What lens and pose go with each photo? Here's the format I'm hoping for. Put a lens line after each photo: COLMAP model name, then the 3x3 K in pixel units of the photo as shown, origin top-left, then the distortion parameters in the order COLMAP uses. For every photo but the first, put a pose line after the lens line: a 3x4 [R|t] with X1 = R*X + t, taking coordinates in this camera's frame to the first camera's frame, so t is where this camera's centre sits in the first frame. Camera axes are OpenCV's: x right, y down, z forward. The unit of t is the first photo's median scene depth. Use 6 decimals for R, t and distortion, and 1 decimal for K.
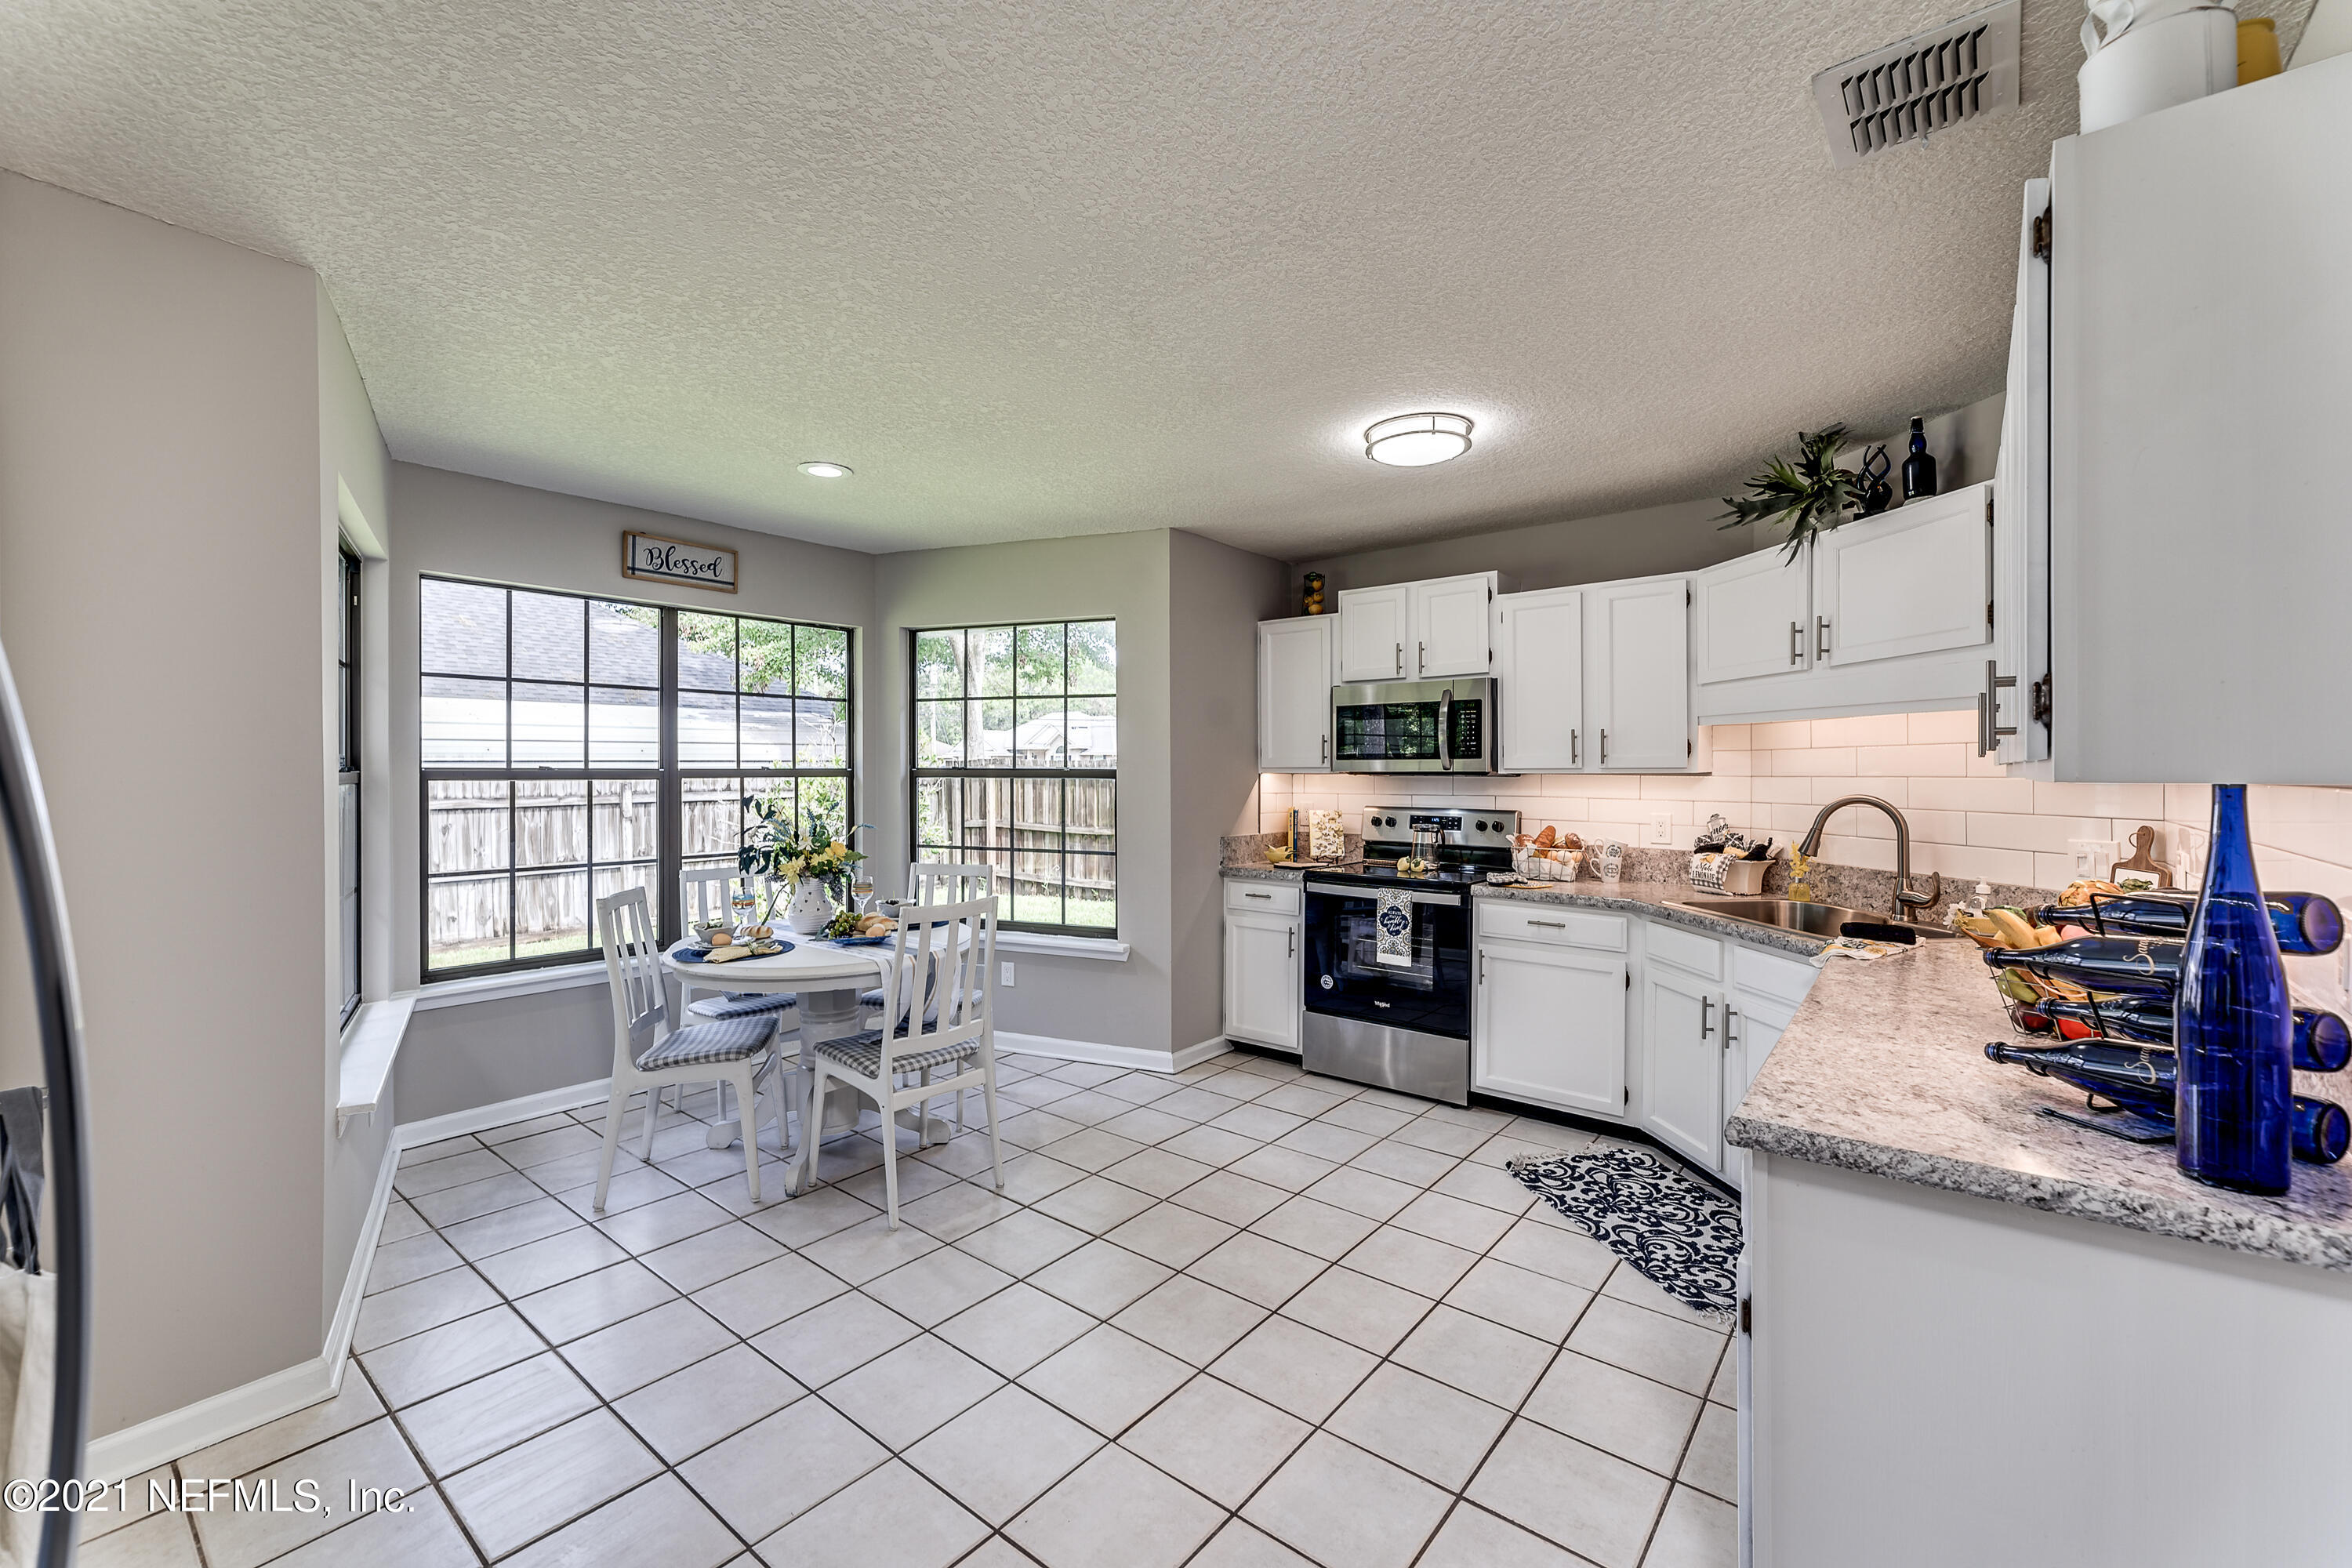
lens RADIAL K [[974.8, 0, 1166.5], [0, 974.8, 780.2], [0, 0, 1]] dist [-0.000927, 0.001201]
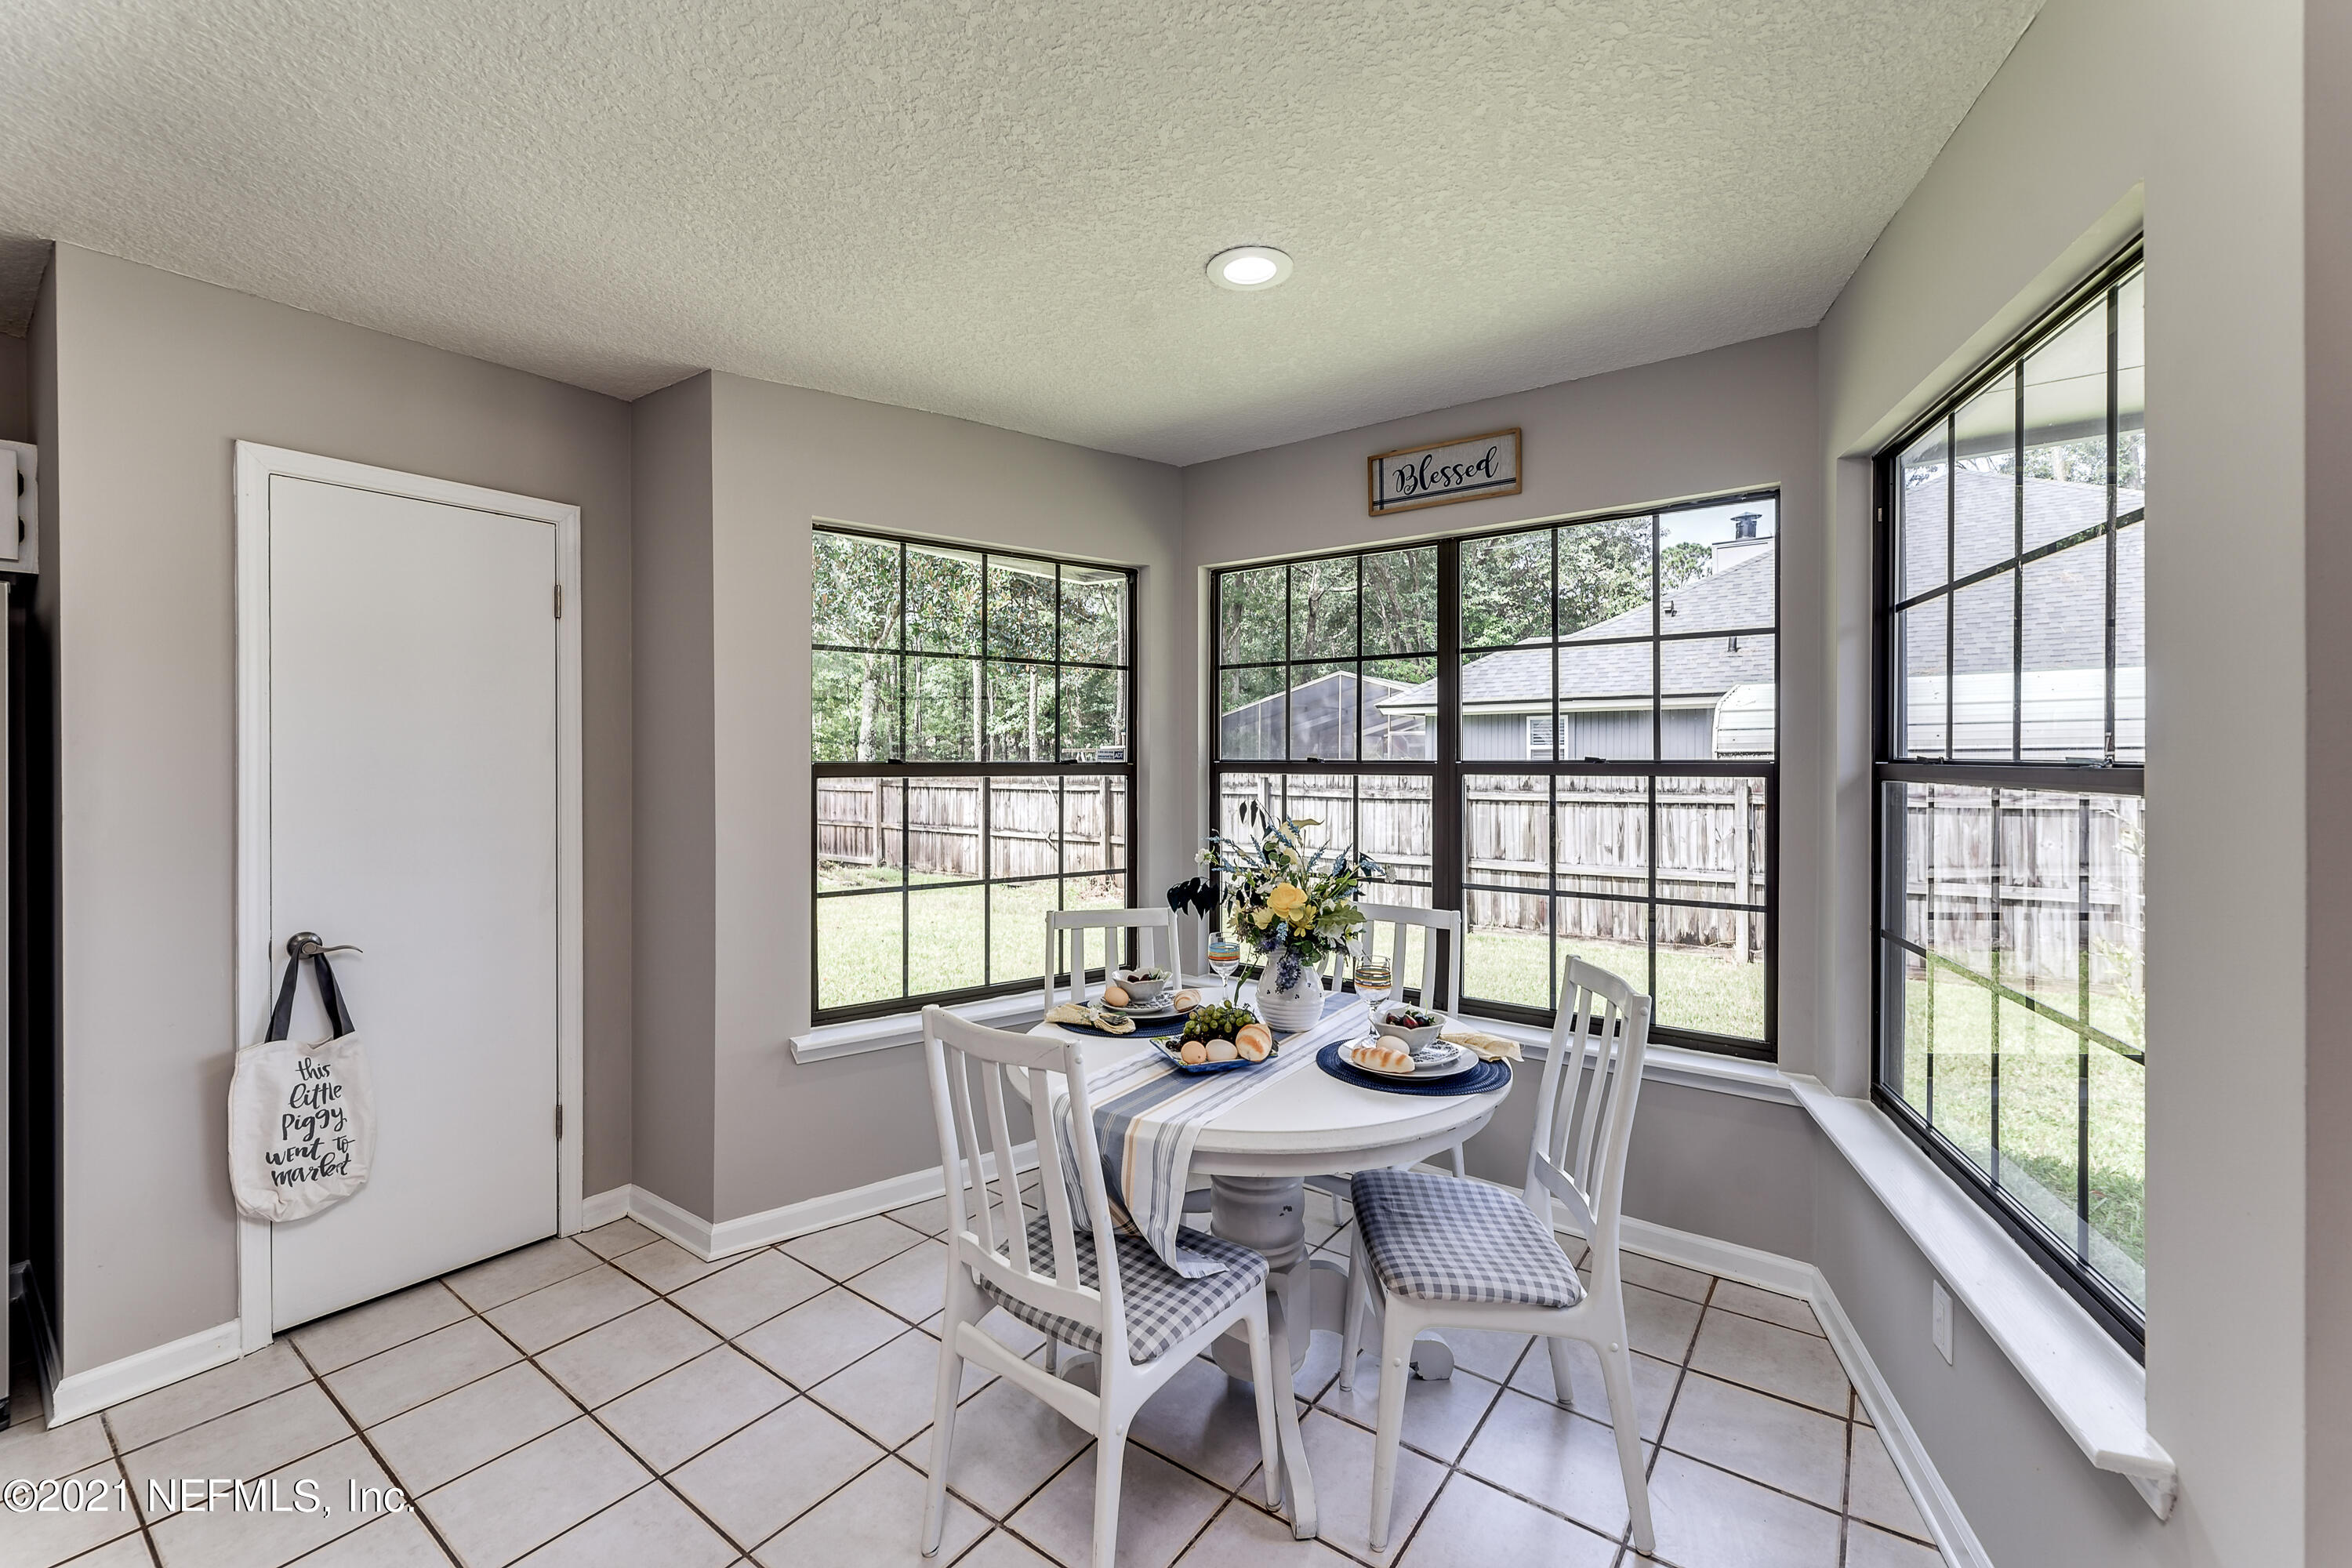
lens RADIAL K [[974.8, 0, 1149.7], [0, 974.8, 756.7], [0, 0, 1]] dist [-0.000927, 0.001201]
pose [[0.032489, -0.002316, -0.999469, 0.219553], [-0.012211, 0.999922, -0.002714, -0.010771], [0.999397, 0.012293, 0.032458, 0.792272]]
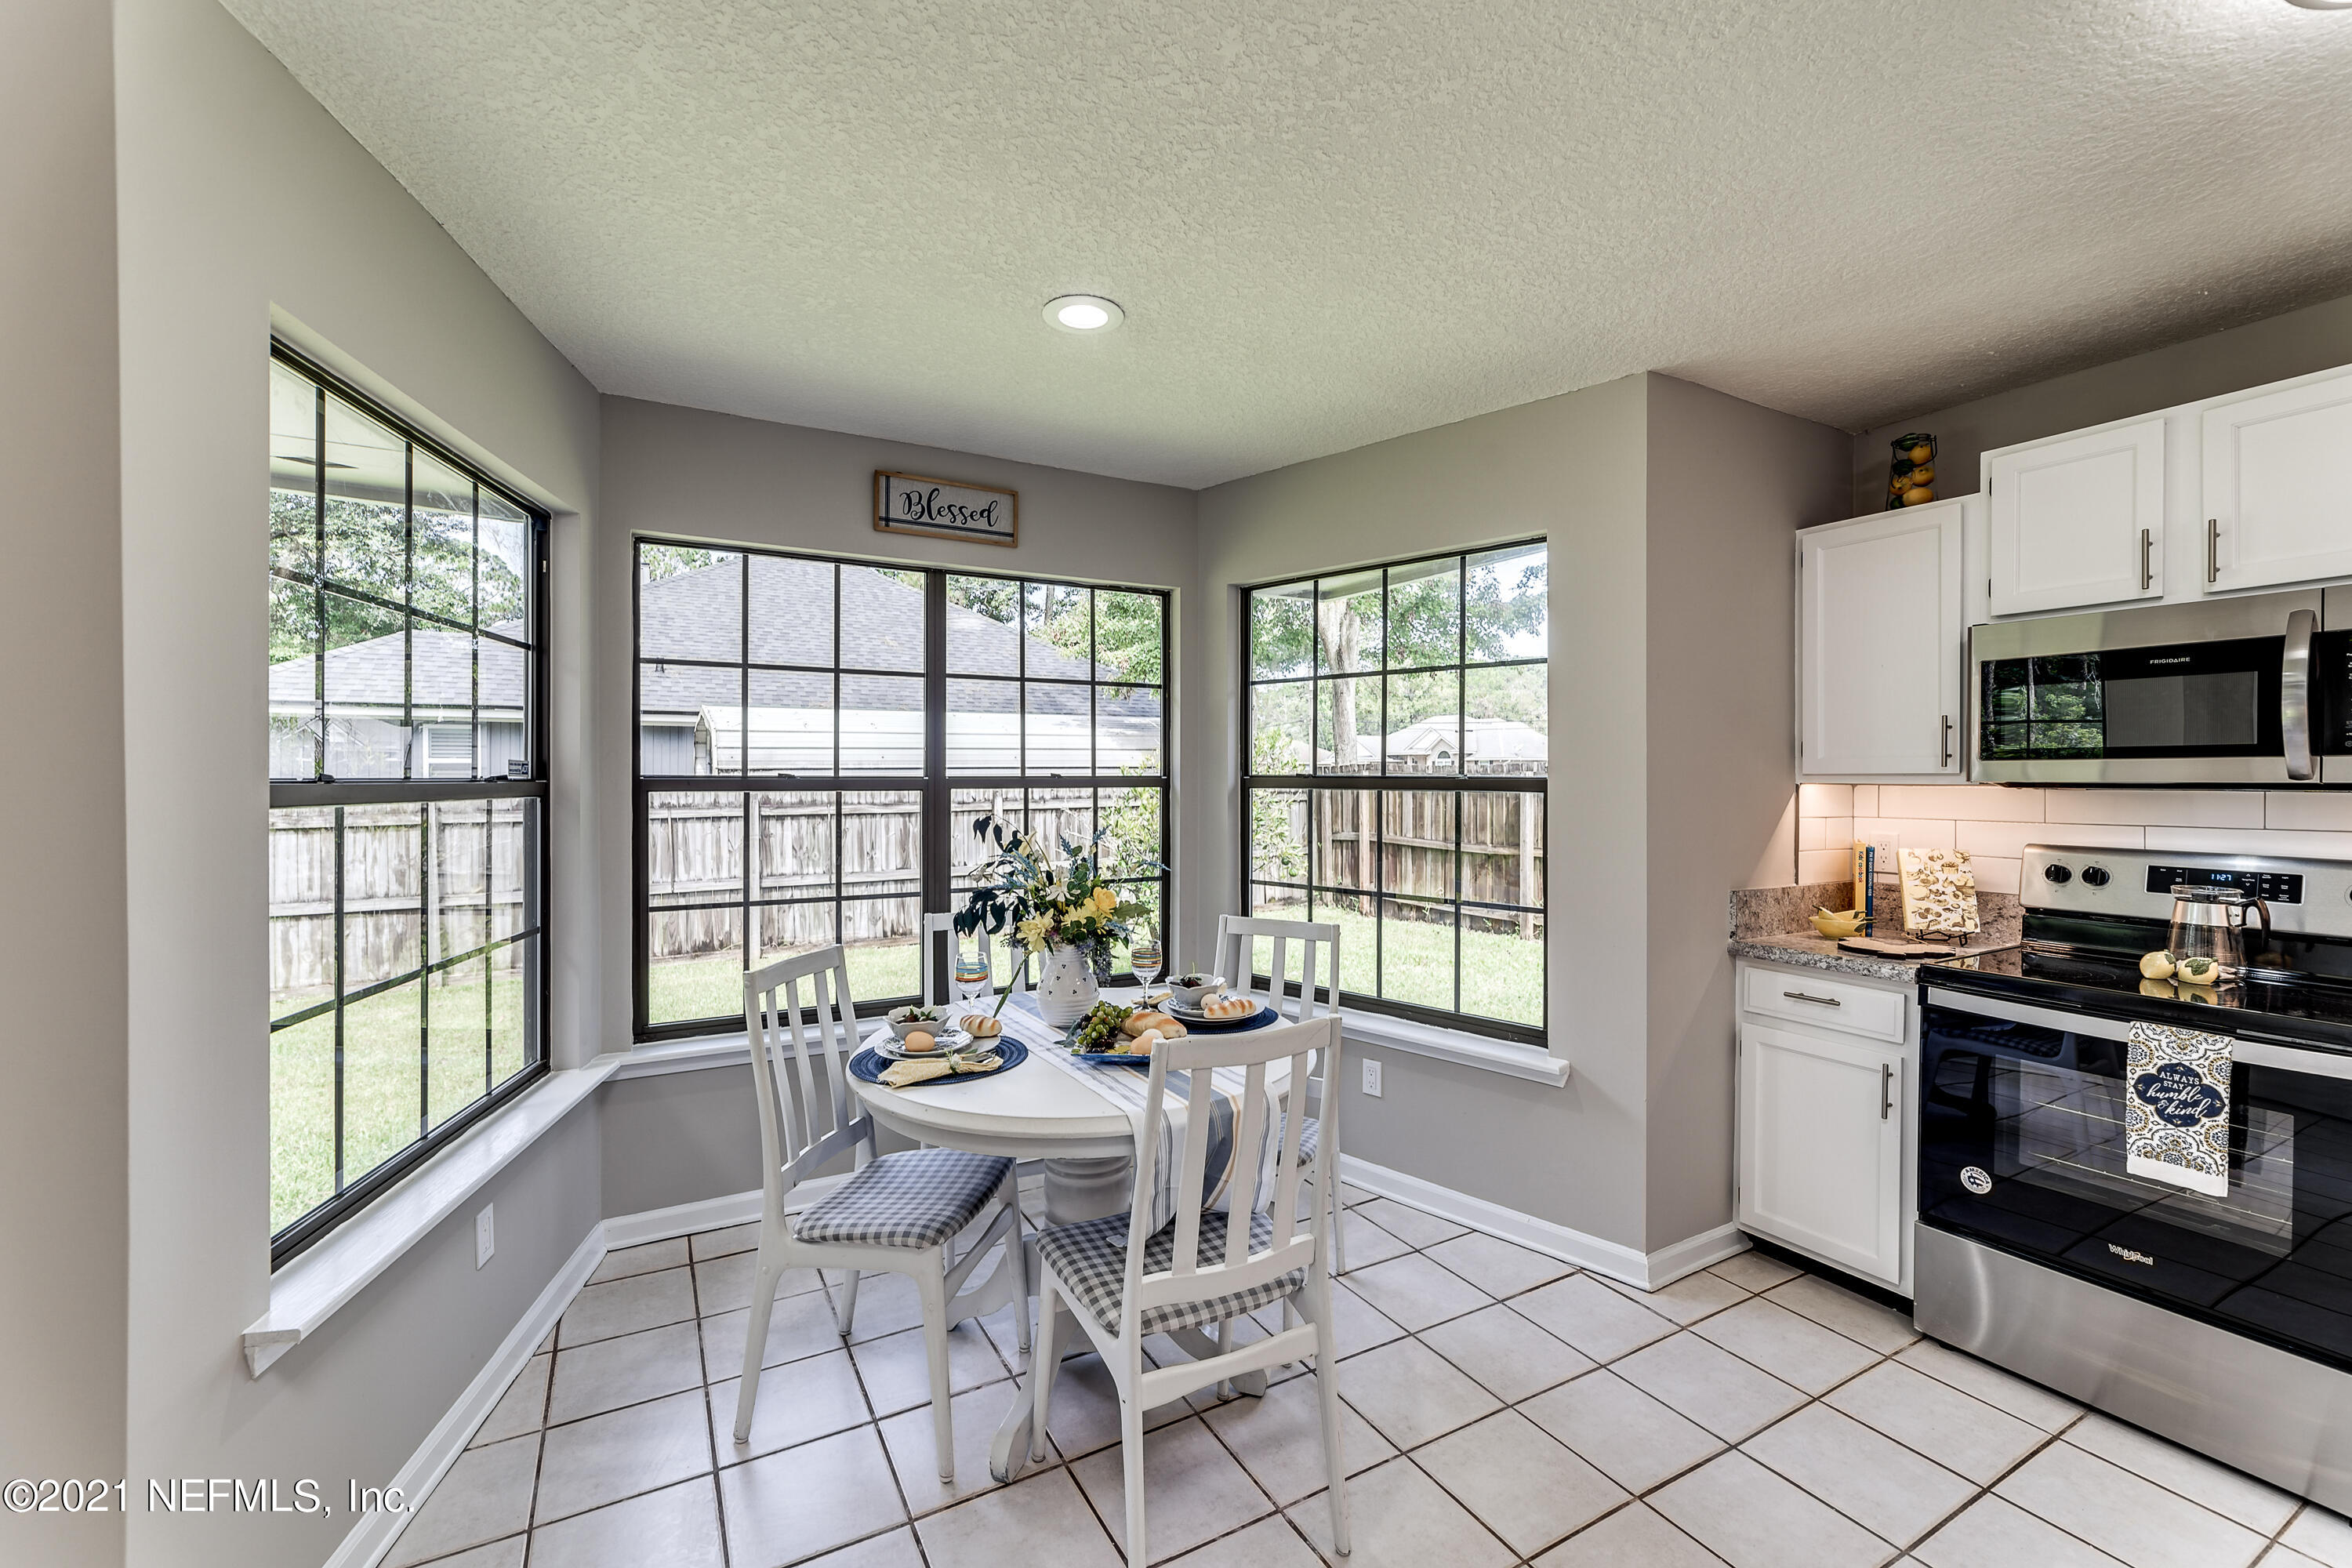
lens RADIAL K [[974.8, 0, 1170.3], [0, 974.8, 785.1], [0, 0, 1]] dist [-0.000927, 0.001201]
pose [[0.928430, 0.003496, -0.371491, -0.047614], [-0.004125, 0.999991, -0.000899, -0.005246], [0.371485, 0.002367, 0.928436, 0.361951]]
